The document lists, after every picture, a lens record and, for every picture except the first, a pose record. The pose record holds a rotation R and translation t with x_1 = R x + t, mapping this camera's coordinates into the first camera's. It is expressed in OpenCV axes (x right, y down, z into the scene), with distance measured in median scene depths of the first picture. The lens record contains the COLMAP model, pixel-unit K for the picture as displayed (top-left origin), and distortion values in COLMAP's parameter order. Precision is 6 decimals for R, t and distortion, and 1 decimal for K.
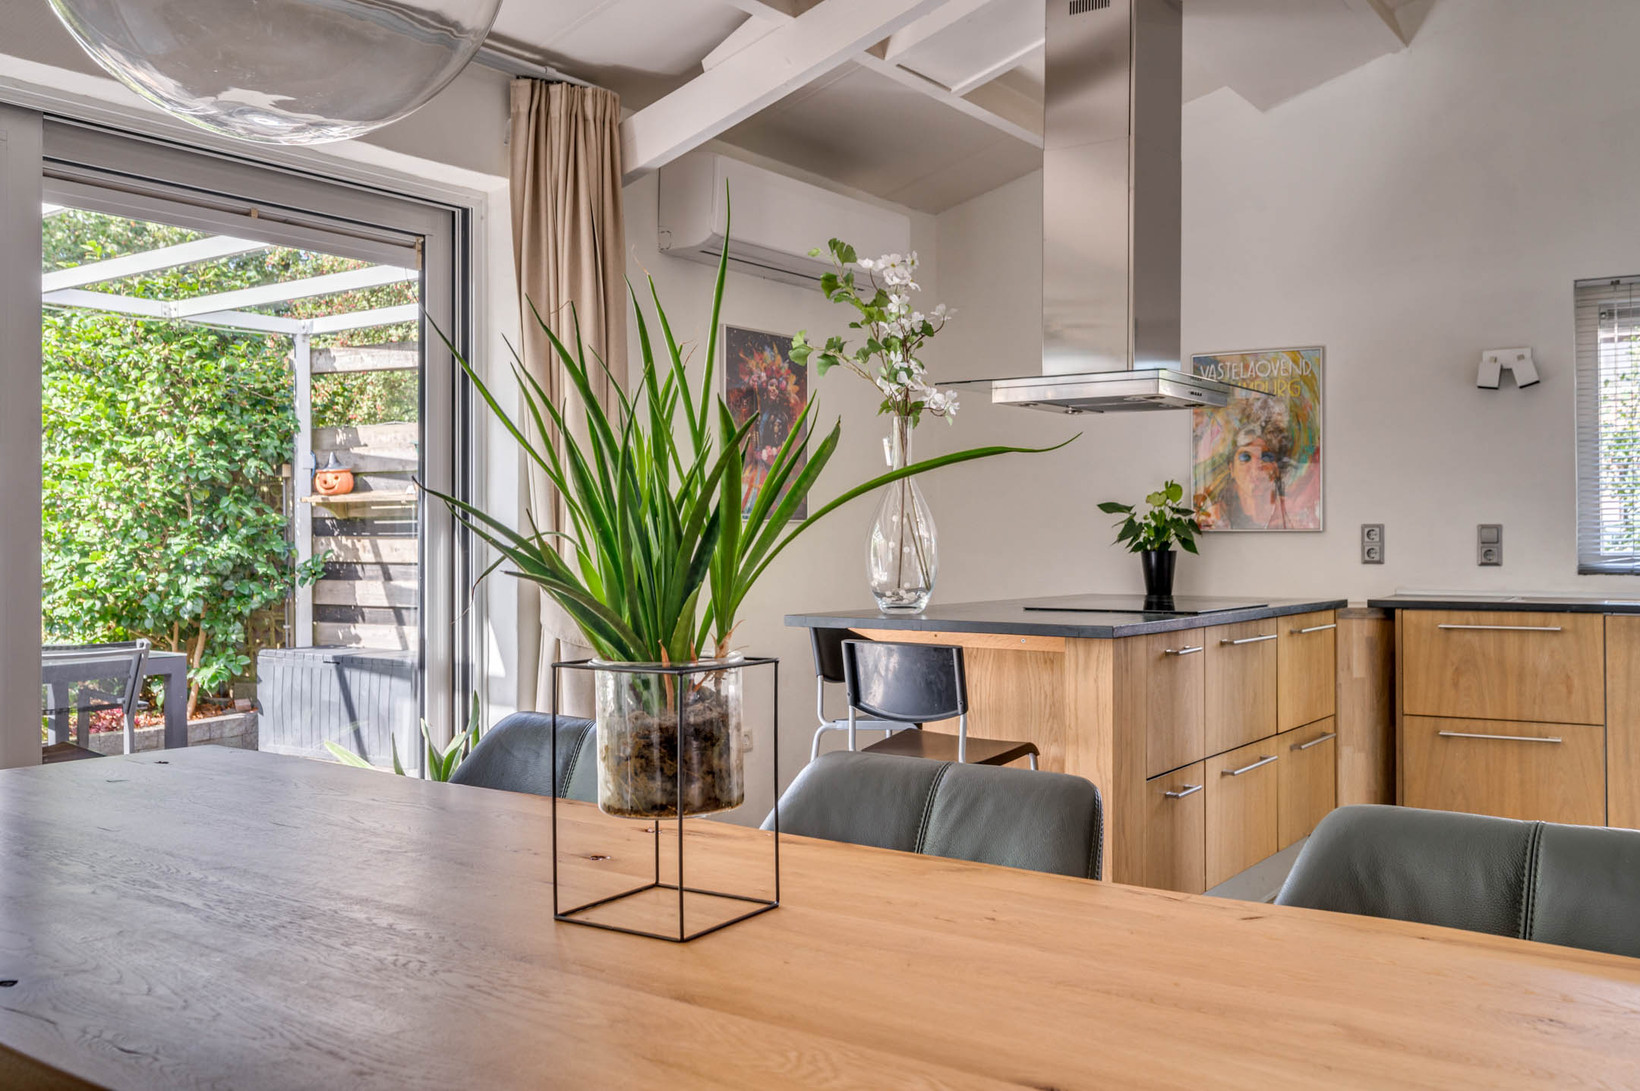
lens RADIAL K [[1444.0, 0, 830.1], [0, 1444.0, 519.1], [0, 0, 1]] dist [-0.000743, -0.008296]
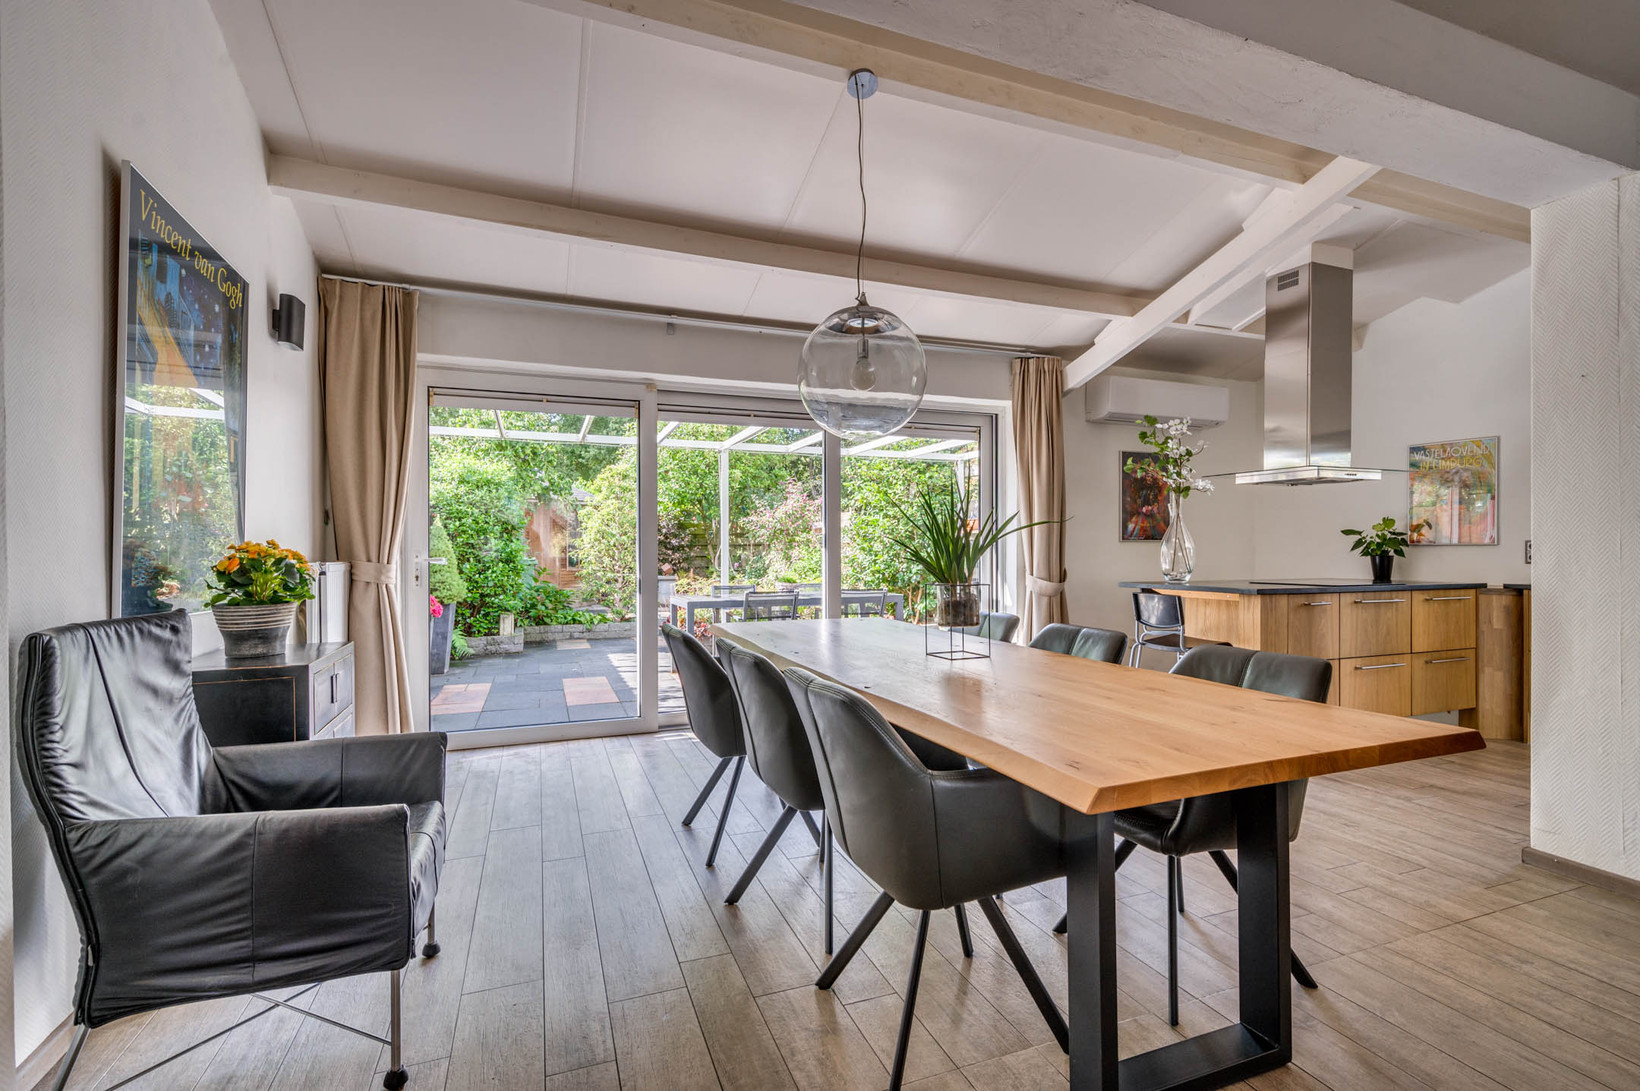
lens RADIAL K [[748.3, 0, 824.9], [0, 748.3, 552.5], [0, 0, 1]] dist [-0.000828, -0.000279]
pose [[0.838521, 0.001582, -0.544866, 0.176266], [0.008112, 0.999849, 0.015387, -0.002611], [0.544808, -0.017322, 0.838382, -0.202196]]
